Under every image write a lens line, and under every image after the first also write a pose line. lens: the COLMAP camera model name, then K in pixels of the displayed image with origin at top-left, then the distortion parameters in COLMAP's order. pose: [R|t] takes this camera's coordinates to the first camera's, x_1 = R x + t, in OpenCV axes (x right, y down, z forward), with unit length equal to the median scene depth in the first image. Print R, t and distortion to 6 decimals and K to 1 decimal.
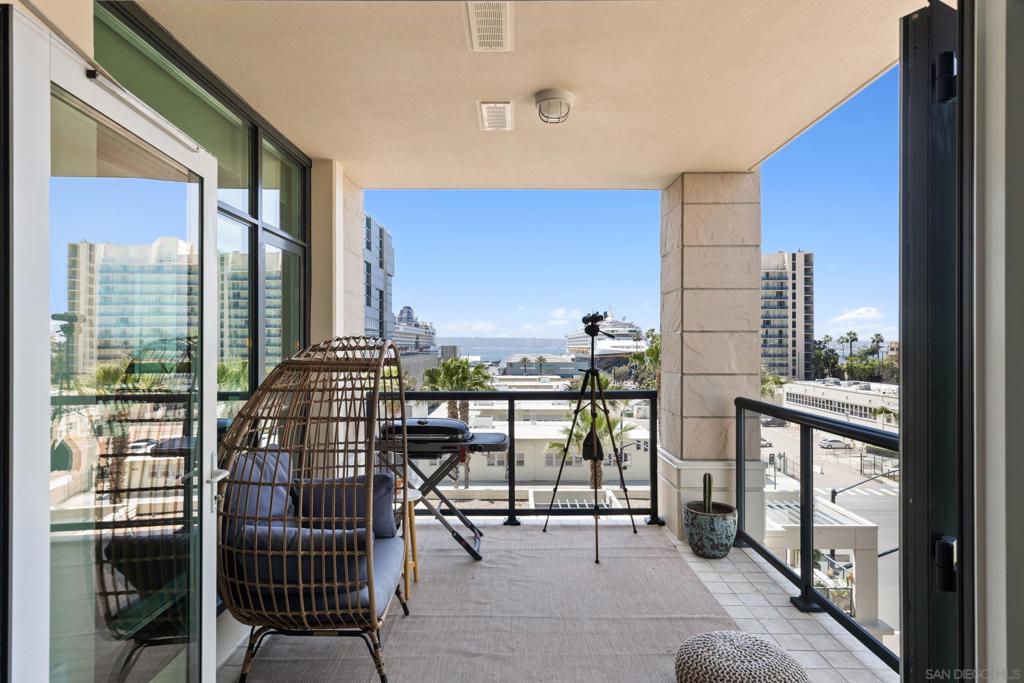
lens RADIAL K [[584.0, 0, 511.7], [0, 584.0, 339.8], [0, 0, 1]] dist [0.033107, -0.001786]
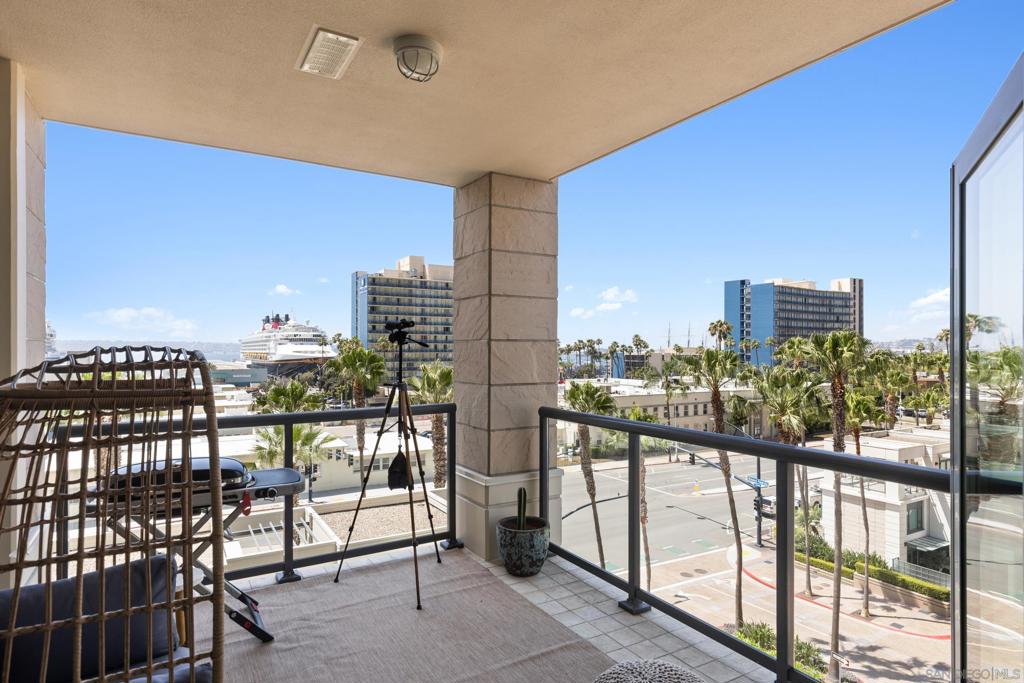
lens RADIAL K [[584.0, 0, 512.2], [0, 584.0, 347.3], [0, 0, 1]] dist [0.033107, -0.001786]
pose [[0.862615, 0.001409, 0.505859, -0.154638], [-0.003744, 0.999987, 0.003600, -0.006071], [-0.505847, -0.005000, 0.862609, 0.168813]]
